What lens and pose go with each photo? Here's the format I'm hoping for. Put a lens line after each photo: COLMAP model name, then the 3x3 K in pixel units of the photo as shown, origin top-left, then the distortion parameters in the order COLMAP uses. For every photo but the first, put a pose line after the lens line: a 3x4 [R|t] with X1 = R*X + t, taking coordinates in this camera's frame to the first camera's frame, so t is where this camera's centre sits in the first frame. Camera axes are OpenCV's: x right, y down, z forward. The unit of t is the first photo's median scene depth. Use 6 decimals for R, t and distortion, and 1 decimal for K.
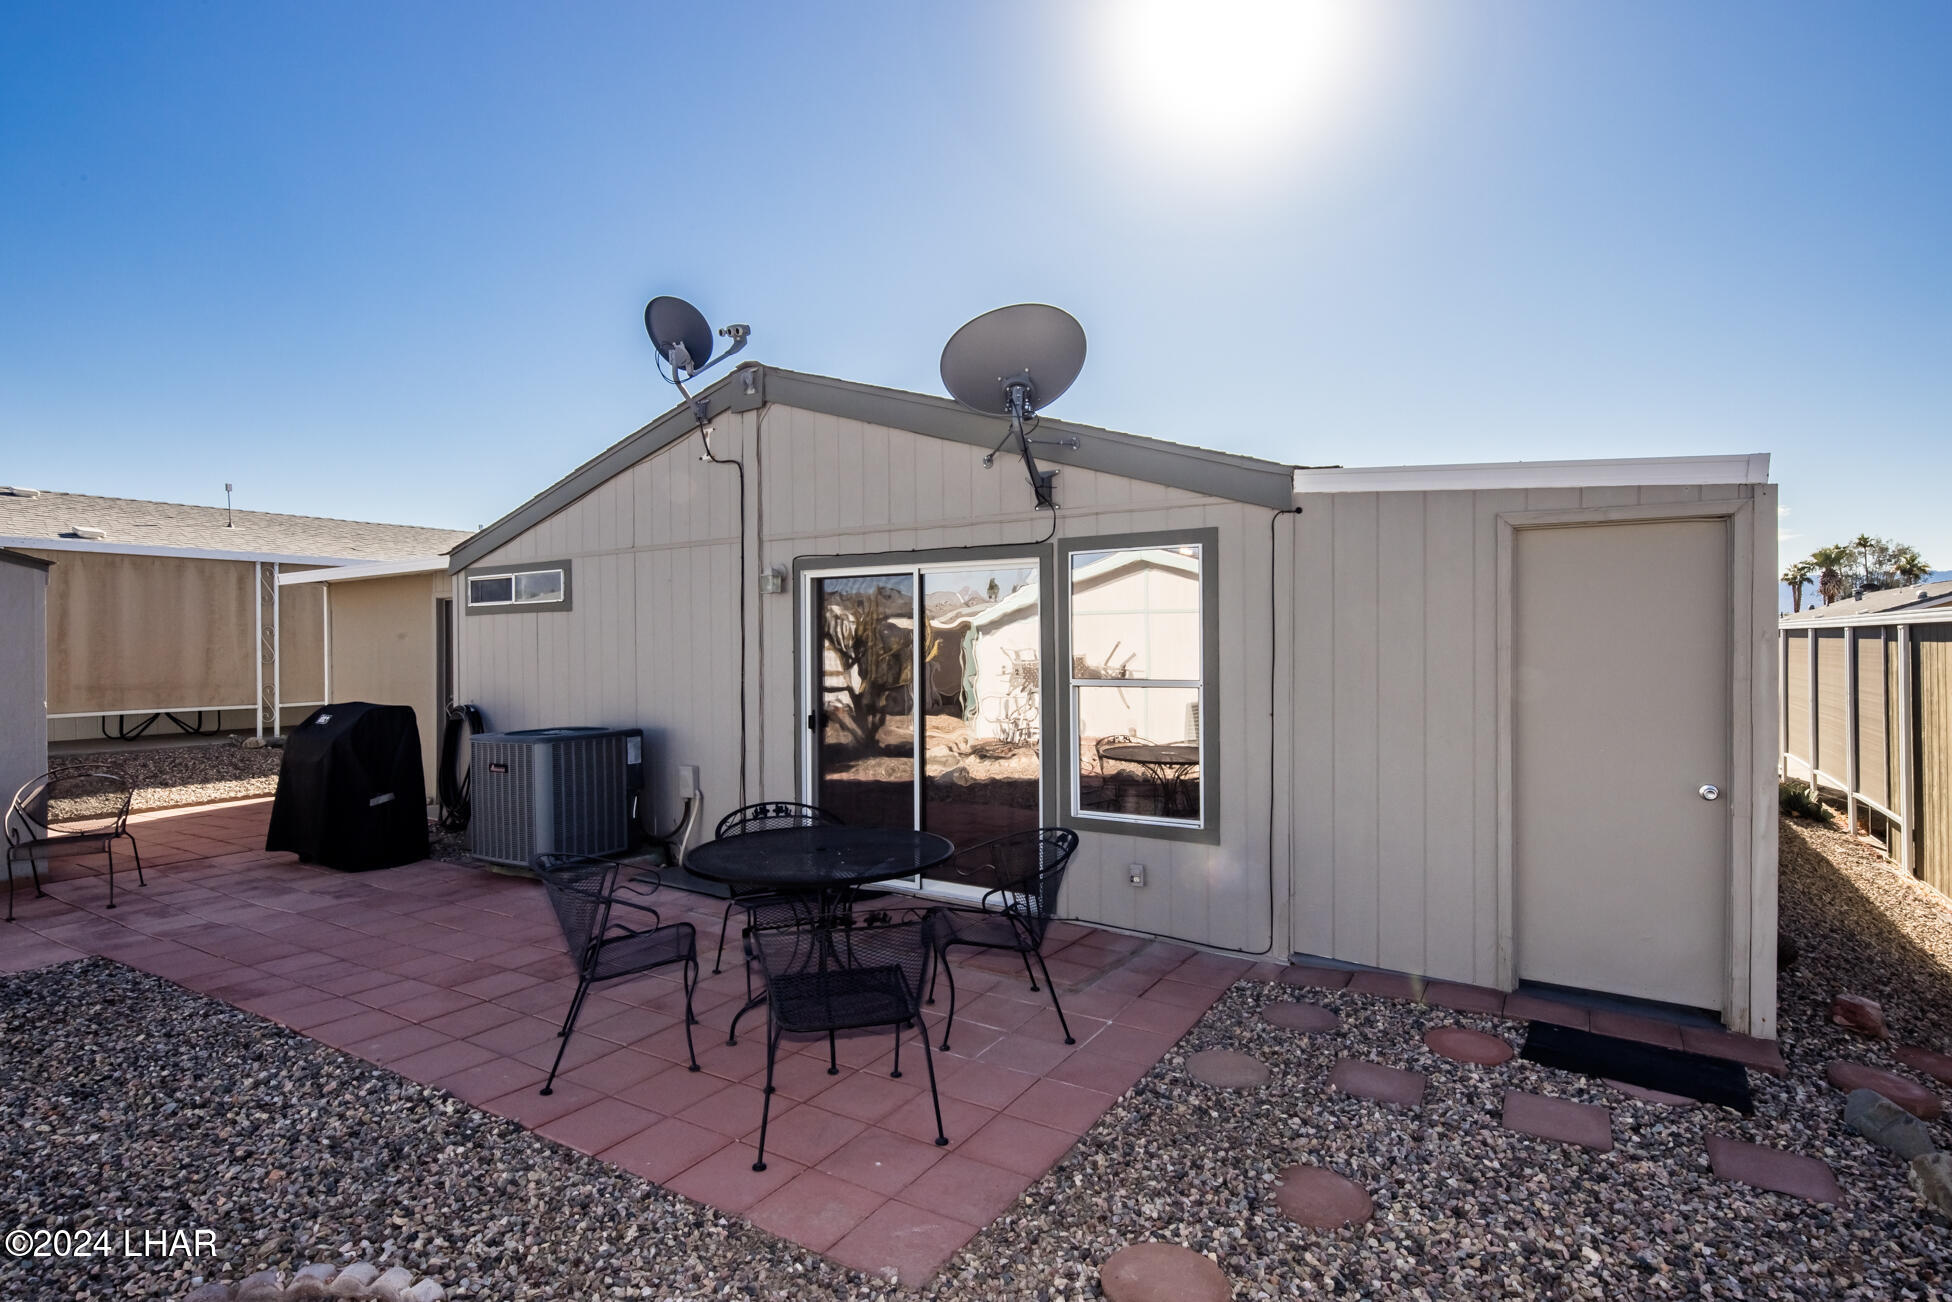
lens RADIAL K [[938.8, 0, 996.4], [0, 938.8, 648.1], [0, 0, 1]] dist [0.000540, -0.002526]
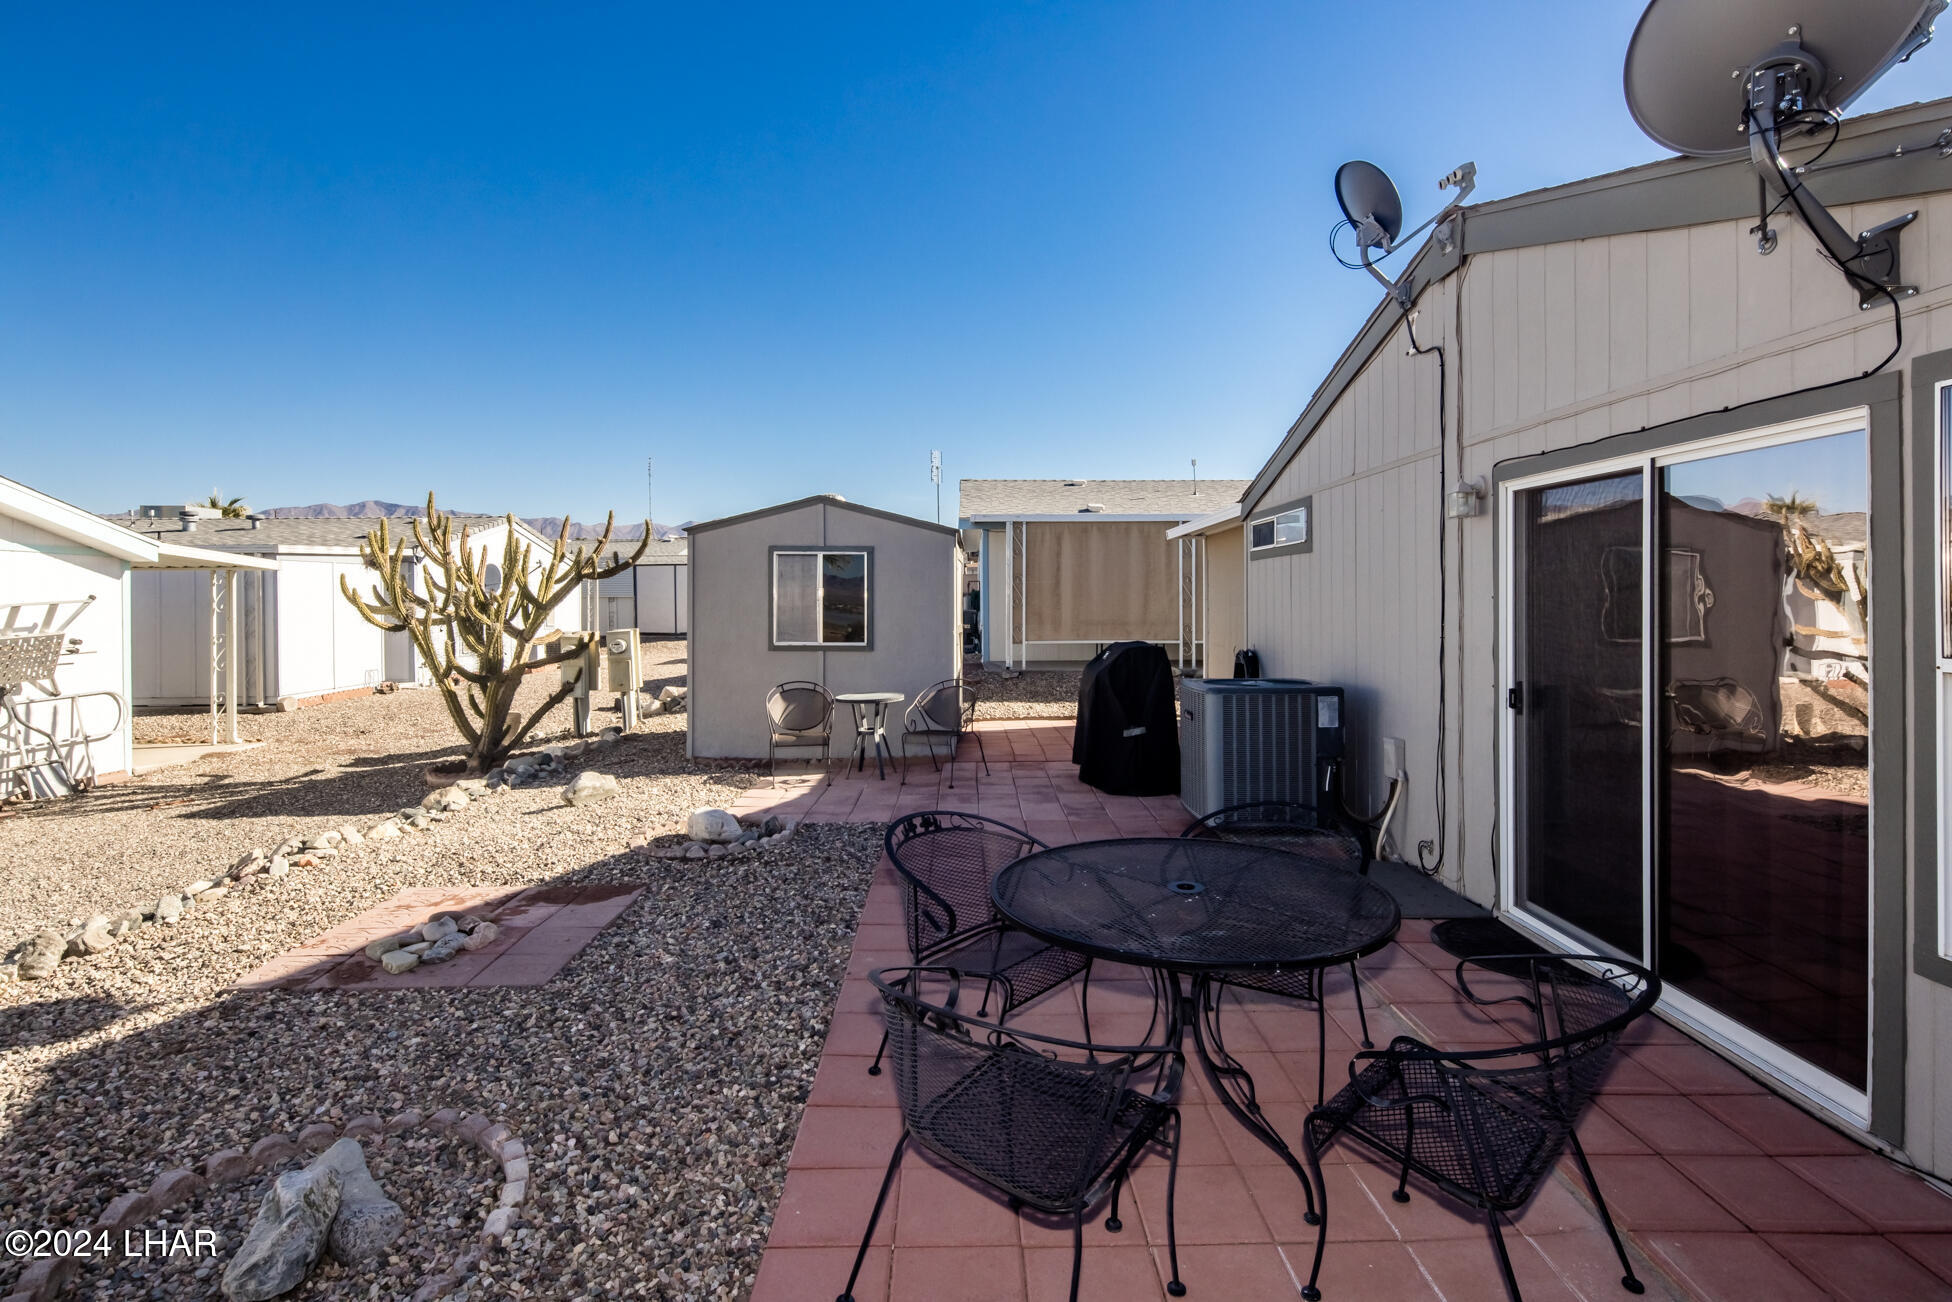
lens RADIAL K [[938.8, 0, 999.0], [0, 938.8, 596.4], [0, 0, 1]] dist [0.000540, -0.002526]
pose [[0.545456, 0.005284, -0.838123, 0.170689], [-0.005319, 0.999982, 0.002843, 0.003111], [0.838122, 0.002907, 0.545474, 0.291950]]
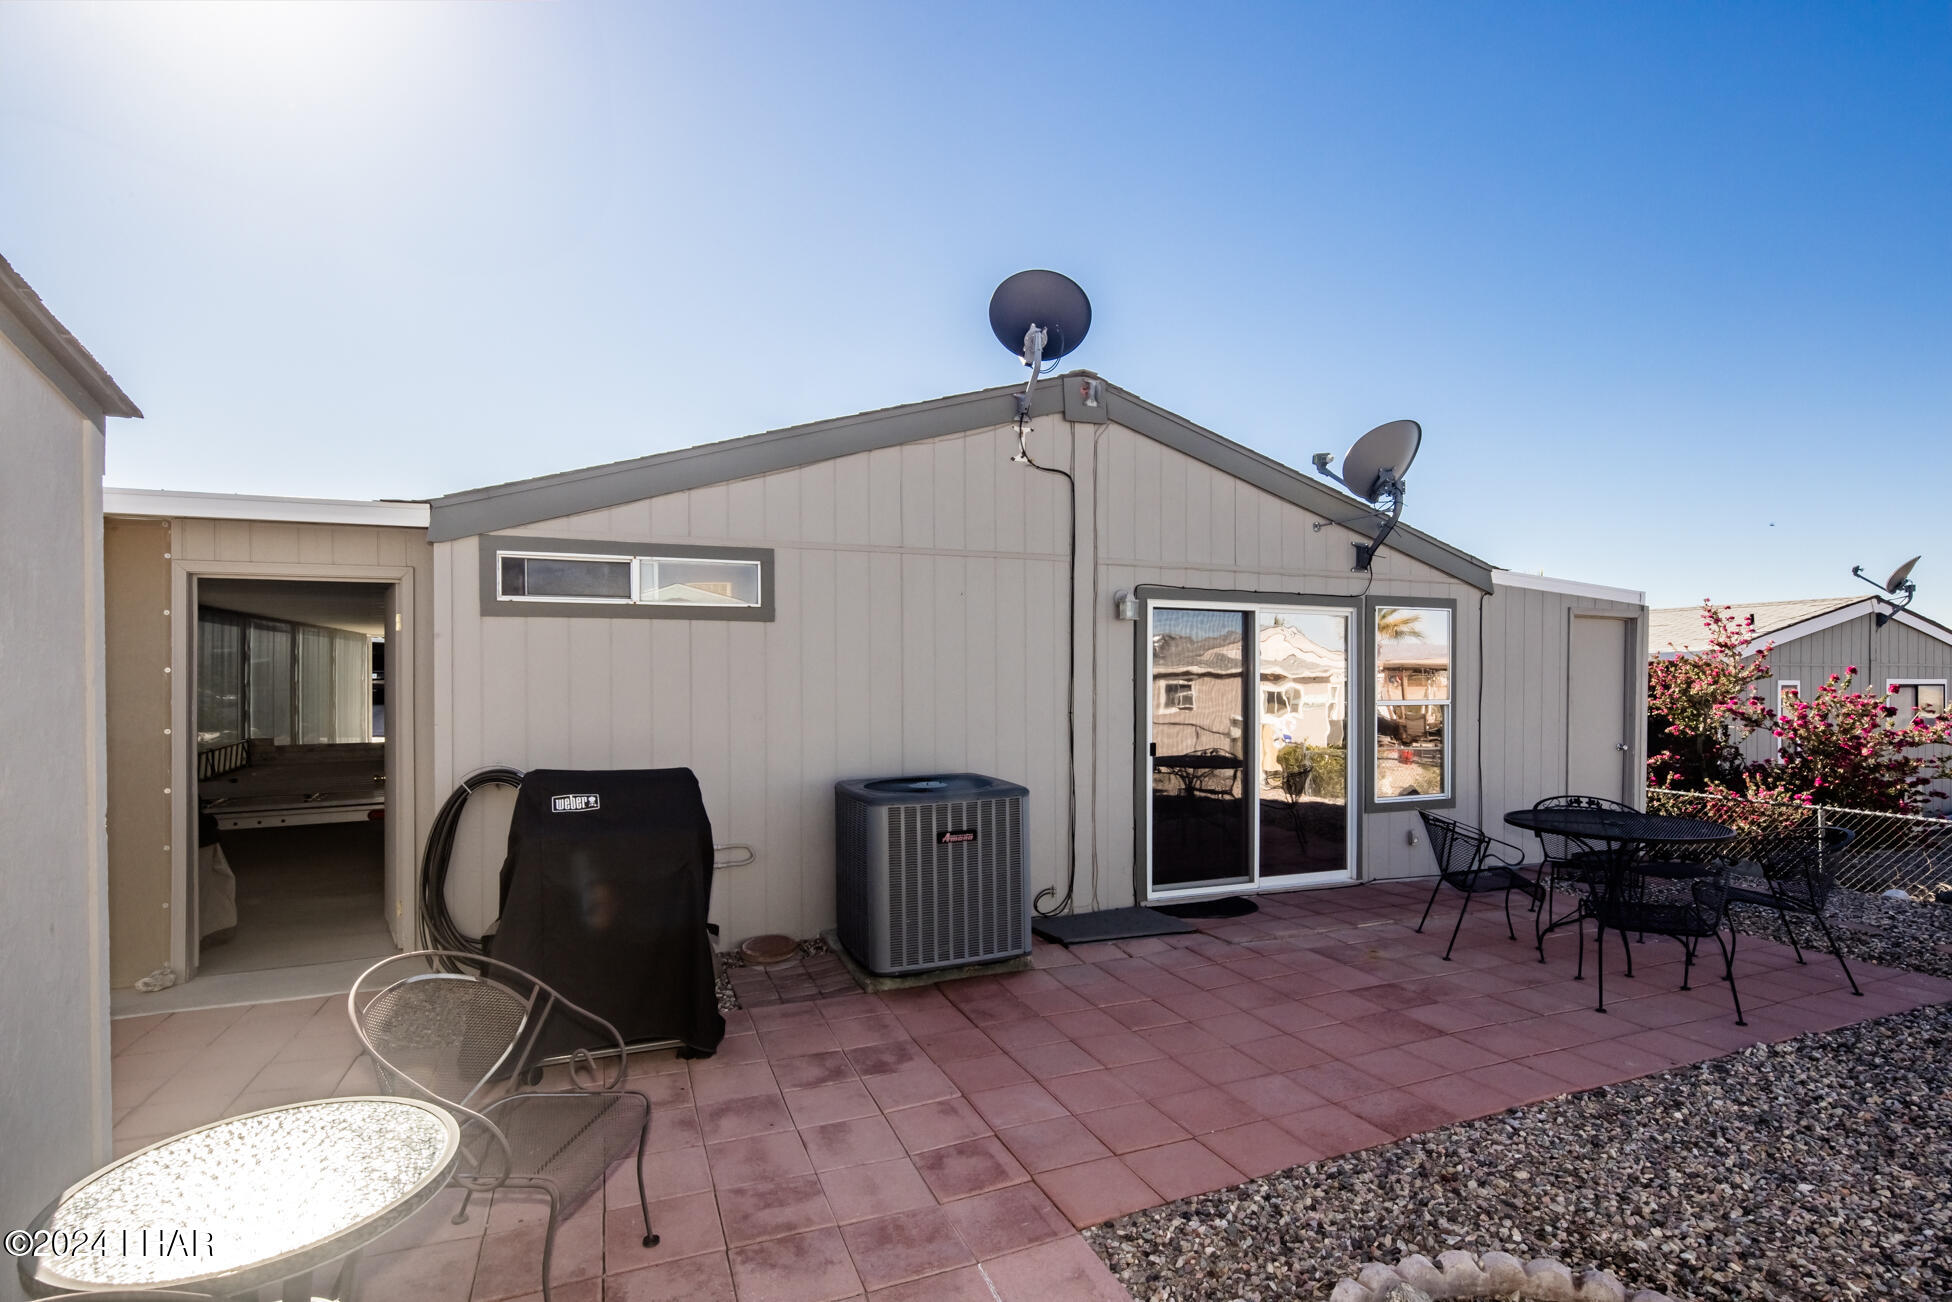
lens RADIAL K [[938.8, 0, 916.0], [0, 938.8, 670.5], [0, 0, 1]] dist [0.000540, -0.002526]
pose [[0.615369, 0.011678, 0.788153, -1.107774], [-0.005328, 0.999929, -0.010656, 0.005459], [-0.788221, 0.002358, 0.615387, 0.558695]]
